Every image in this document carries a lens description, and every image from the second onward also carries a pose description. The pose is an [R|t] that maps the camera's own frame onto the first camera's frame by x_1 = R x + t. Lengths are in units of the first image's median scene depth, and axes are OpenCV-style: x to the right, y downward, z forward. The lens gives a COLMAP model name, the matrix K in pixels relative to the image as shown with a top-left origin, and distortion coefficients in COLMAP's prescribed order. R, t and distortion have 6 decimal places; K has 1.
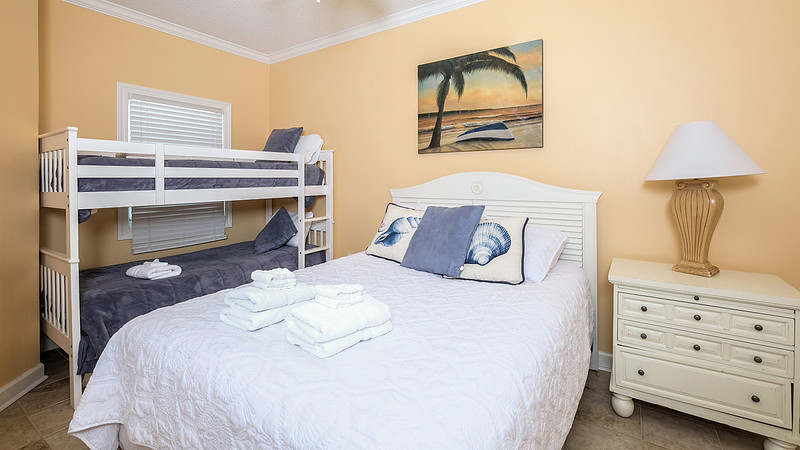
lens RADIAL K [[347.2, 0, 400.0], [0, 347.2, 225.0], [0, 0, 1]] dist [-0.000018, 0.000023]
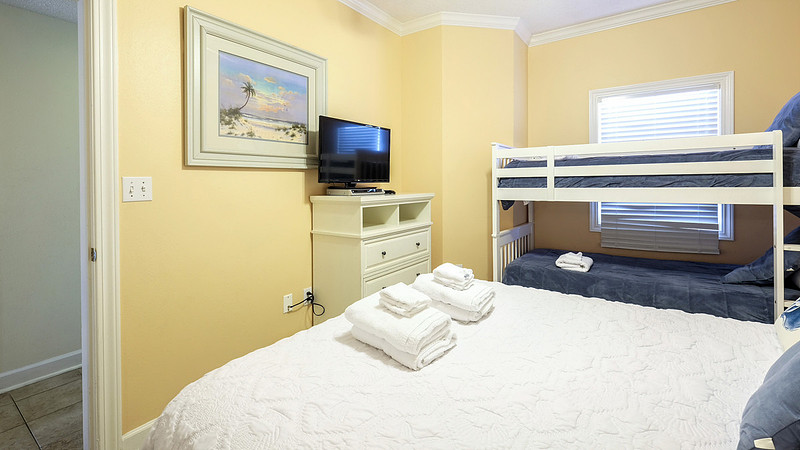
lens RADIAL K [[352.0, 0, 400.3], [0, 352.0, 213.3], [0, 0, 1]] dist [-0.000707, -0.000018]
pose [[-0.018291, 0.097506, -0.995067, 0.375475], [-0.116340, 0.988265, 0.098978, -0.064420], [0.993041, 0.117577, -0.006733, 0.462694]]
